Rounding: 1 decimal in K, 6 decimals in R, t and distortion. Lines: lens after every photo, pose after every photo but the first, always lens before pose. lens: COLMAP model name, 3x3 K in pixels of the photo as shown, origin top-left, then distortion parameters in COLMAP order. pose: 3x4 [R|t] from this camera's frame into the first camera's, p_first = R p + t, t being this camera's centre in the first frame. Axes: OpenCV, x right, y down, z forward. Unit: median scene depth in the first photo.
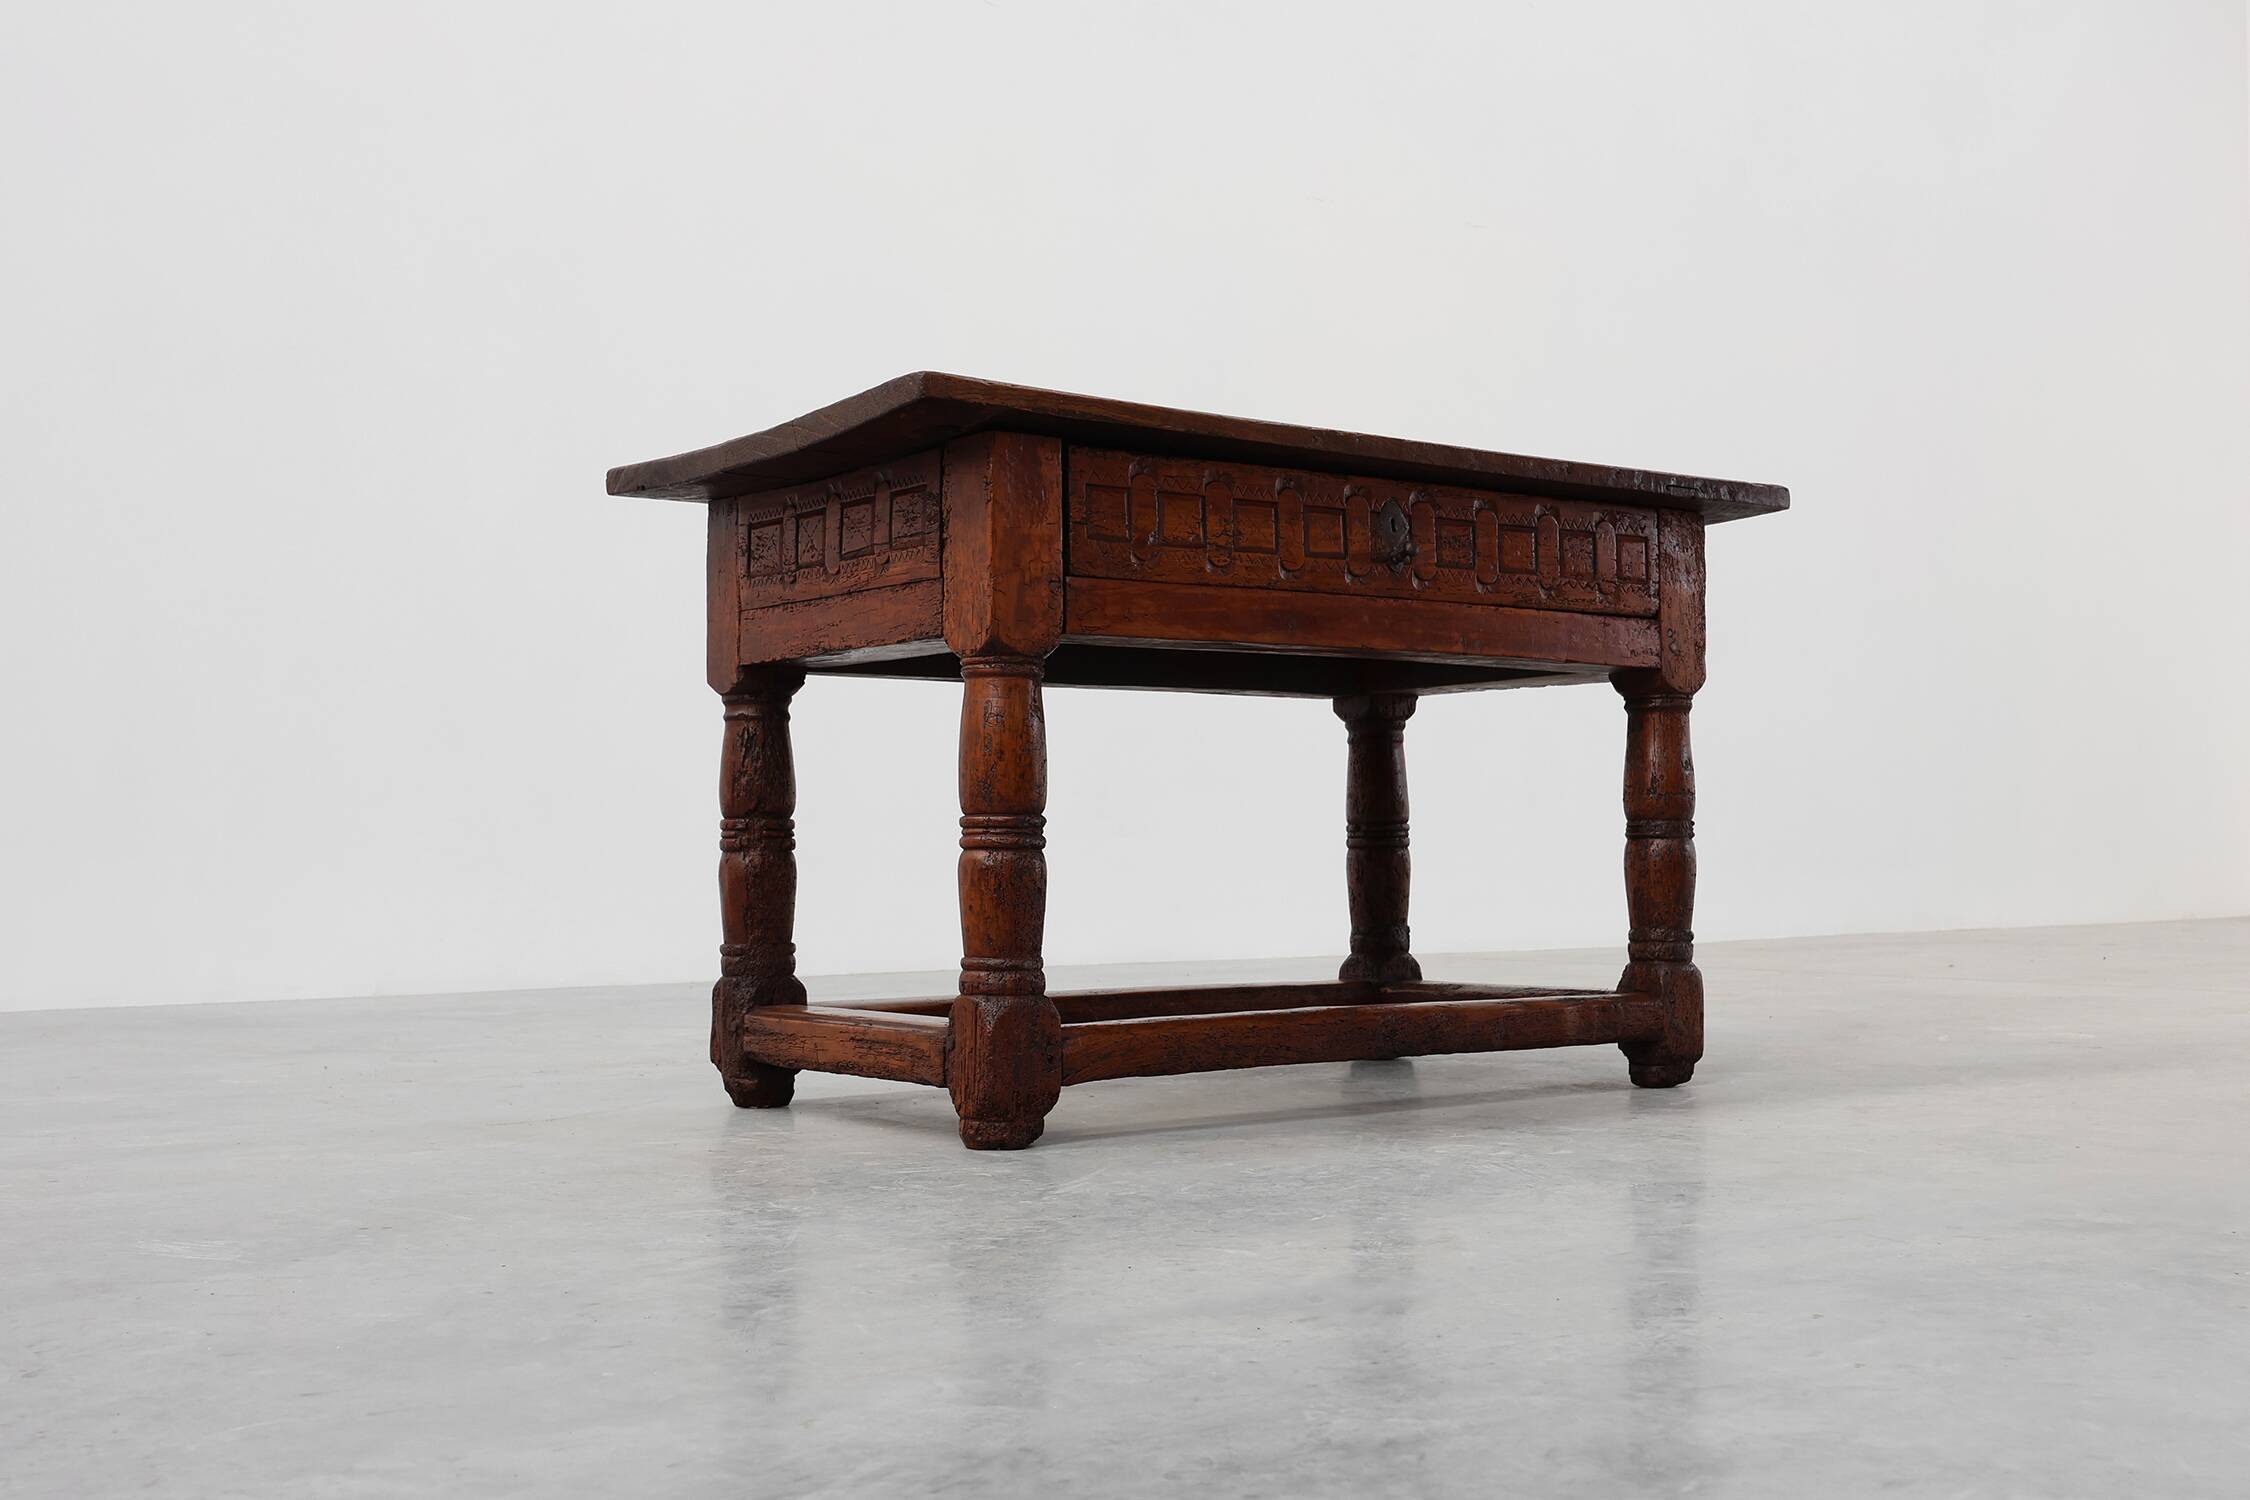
lens RADIAL K [[2745.1, 0, 1276.5], [0, 2745.1, 750.8], [0, 0, 1]] dist [-0.002364, 0.016438]
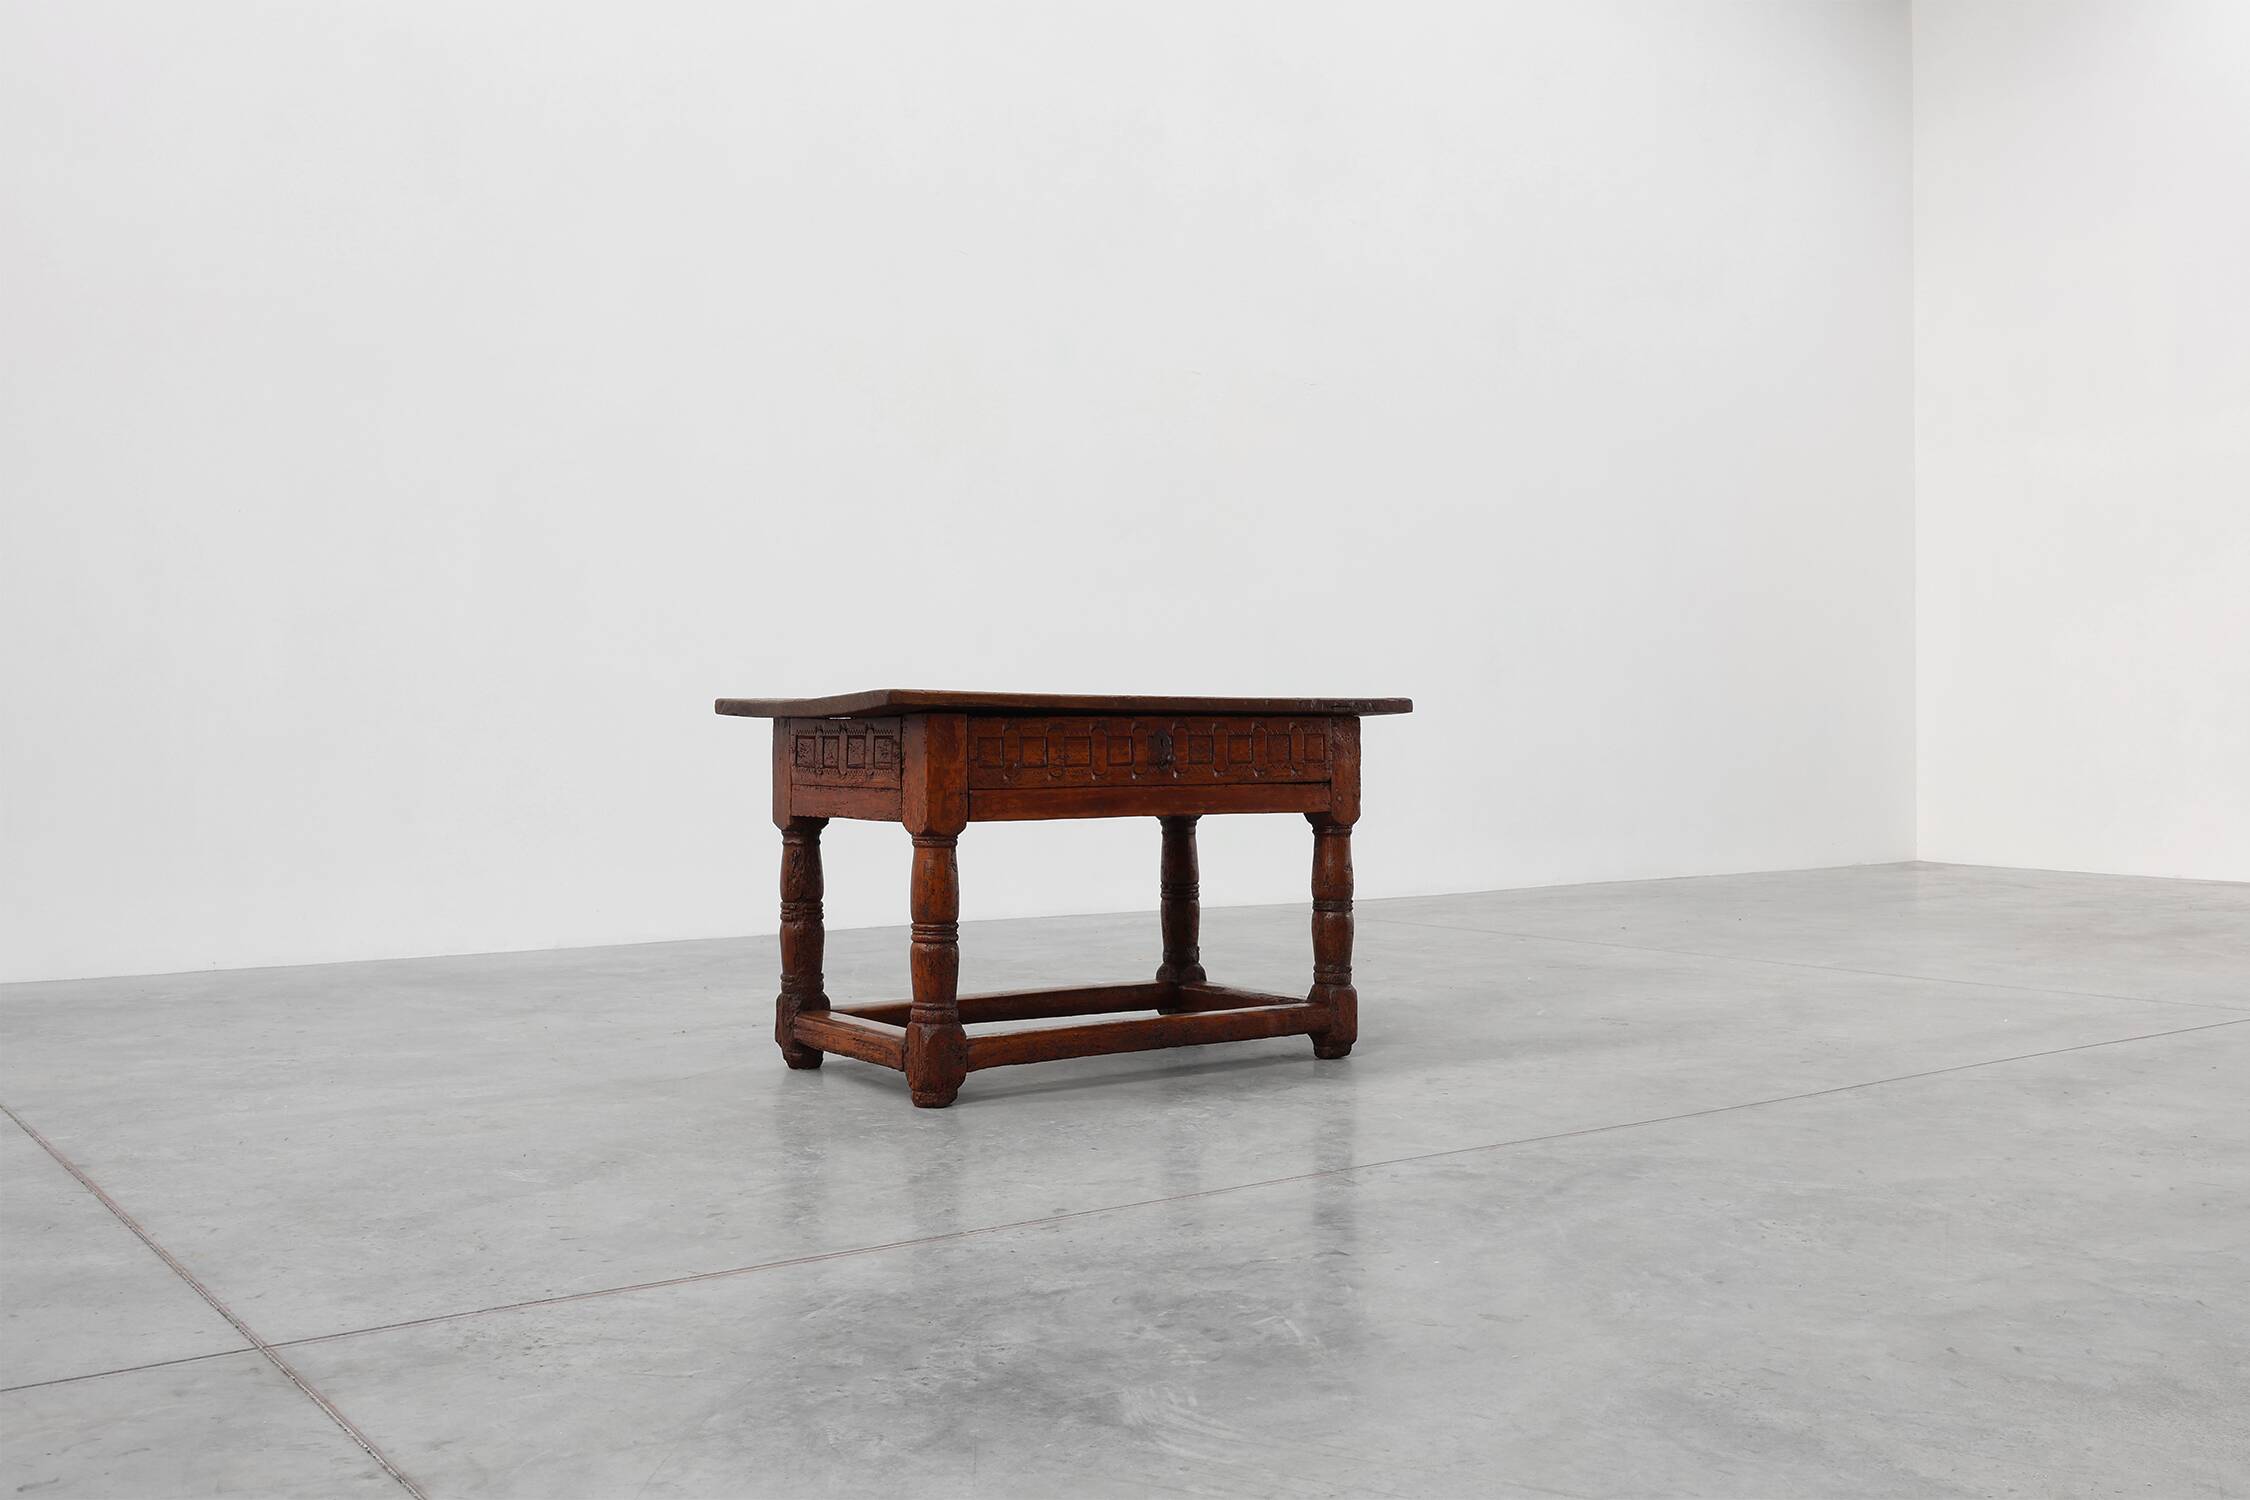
lens RADIAL K [[2451.5, 0, 1118.5], [0, 2451.5, 624.2], [0, 0, 1]] dist [0.010520, 0.022491]
pose [[0.998000, -0.000368, -0.063219, 0.110600], [0.000945, 0.999958, 0.009088, -0.167847], [0.063214, -0.009129, 0.997958, -0.541589]]
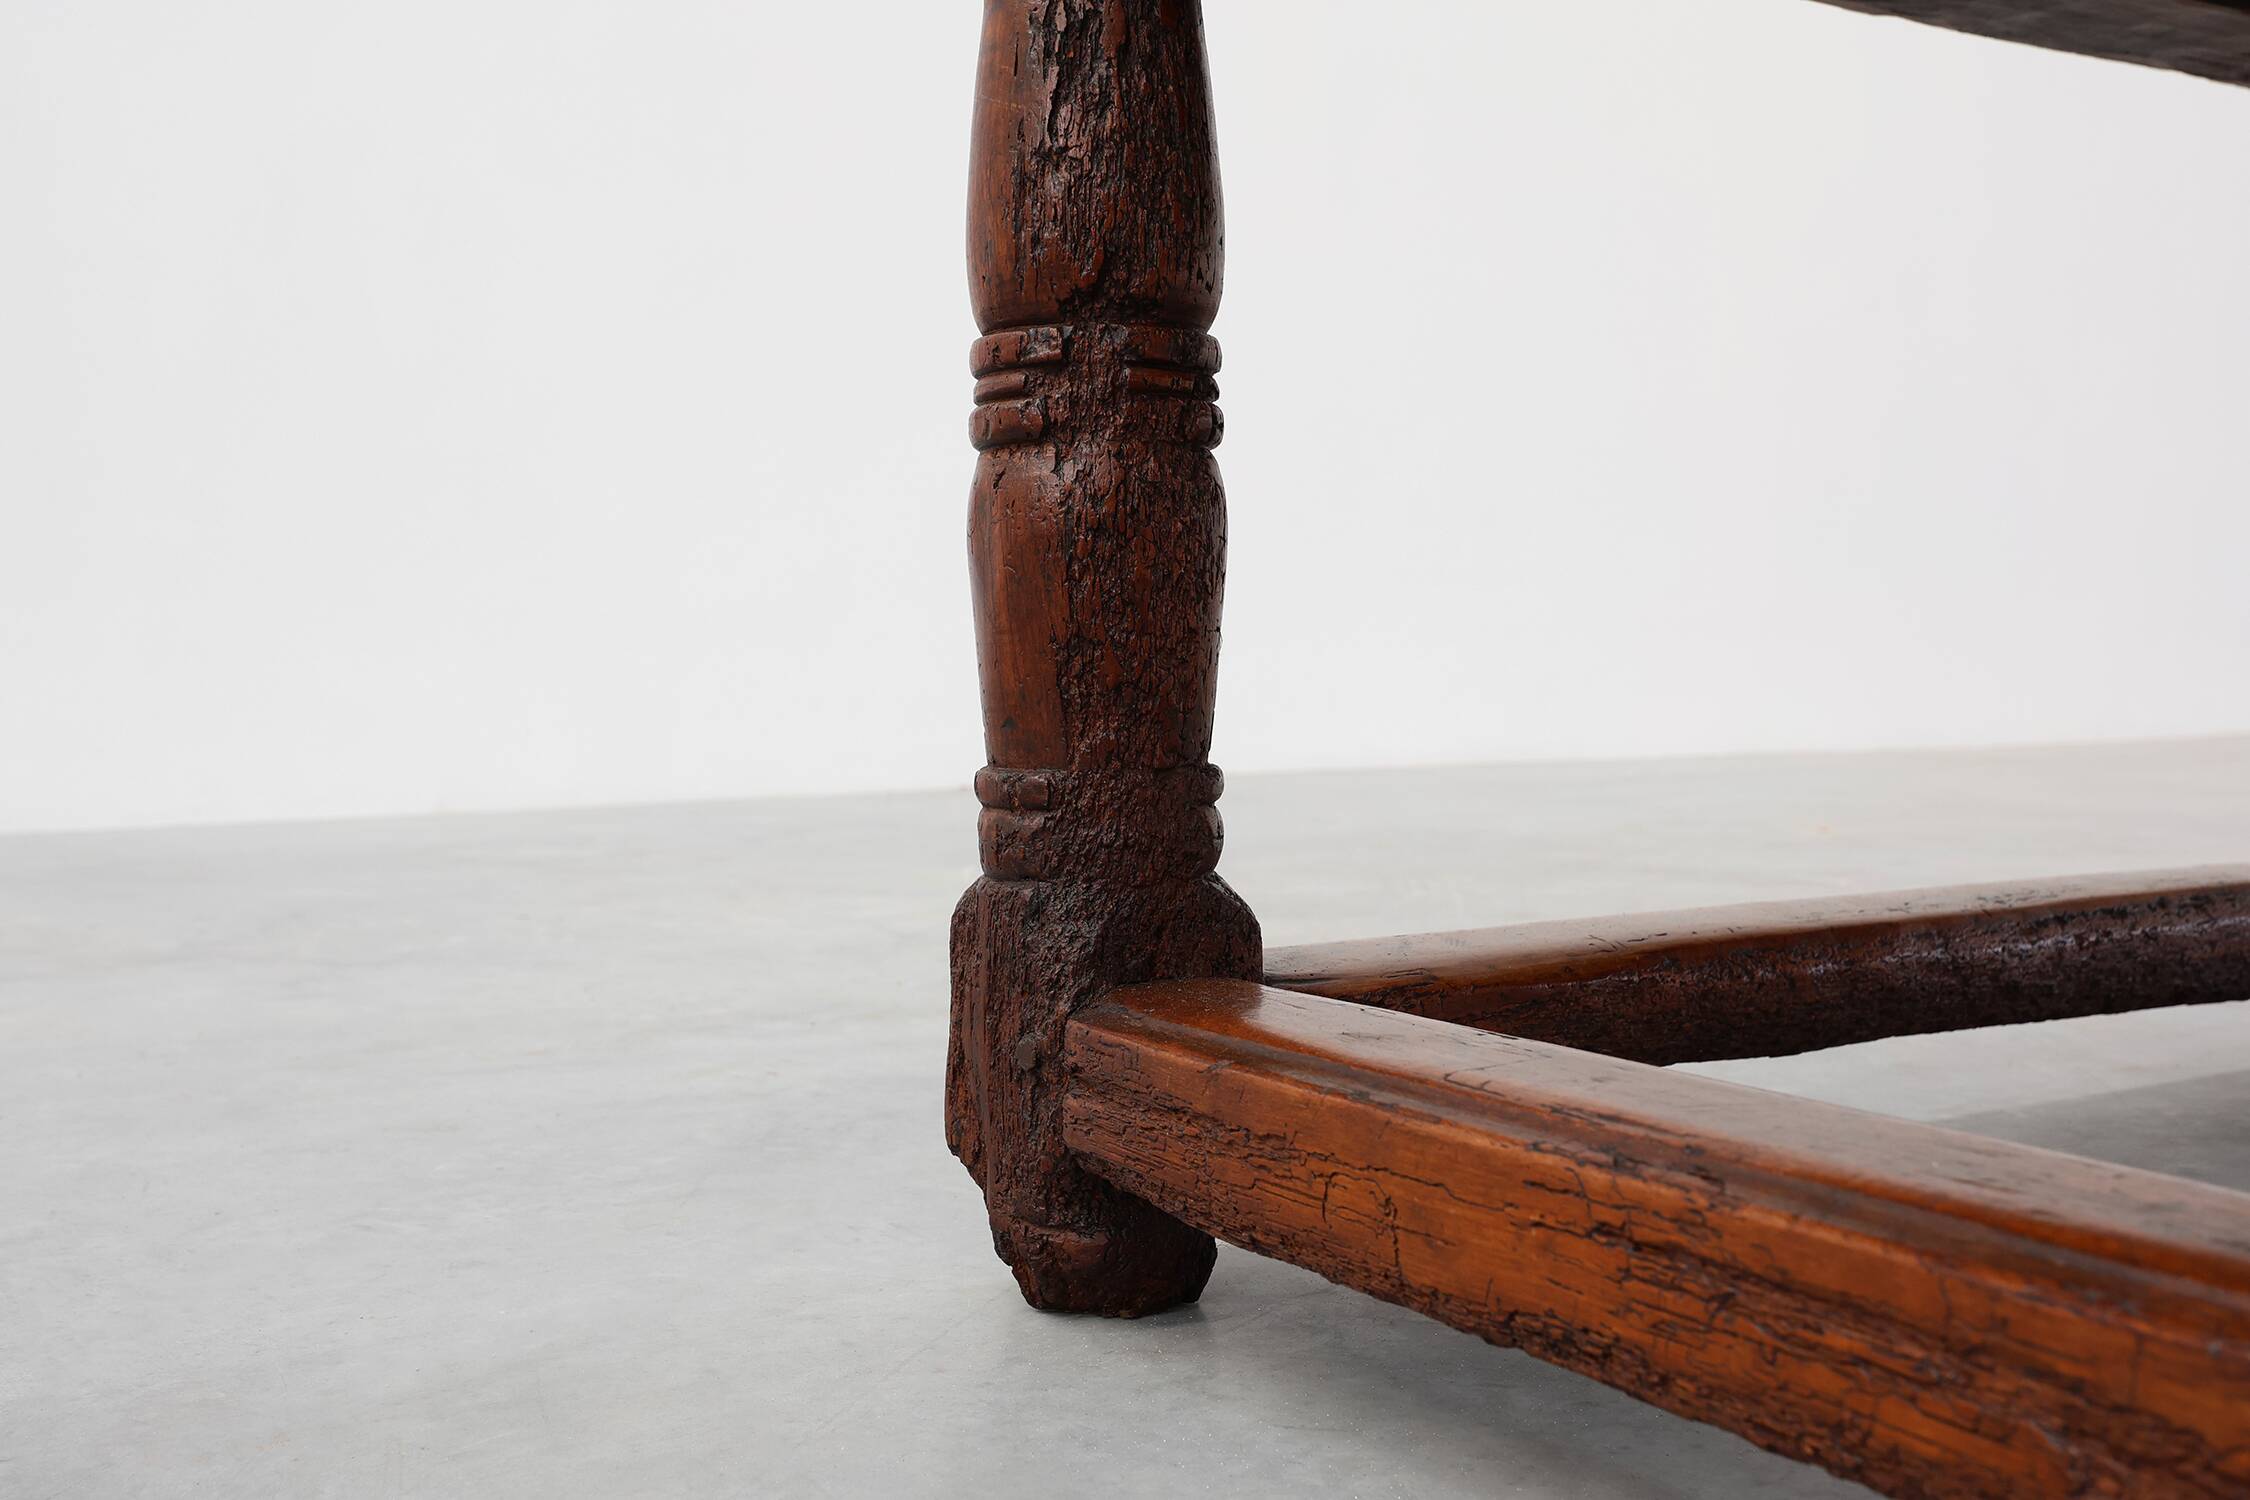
lens RADIAL K [[2317.8, 0, 1043.0], [0, 2317.8, 913.6], [0, 0, 1]] dist [0.005407, 0.009180]
pose [[0.988986, 0.017452, -0.146973, -0.161506], [0.004664, 0.988856, 0.148804, 0.049672], [0.147932, -0.147850, 0.977884, 0.768788]]
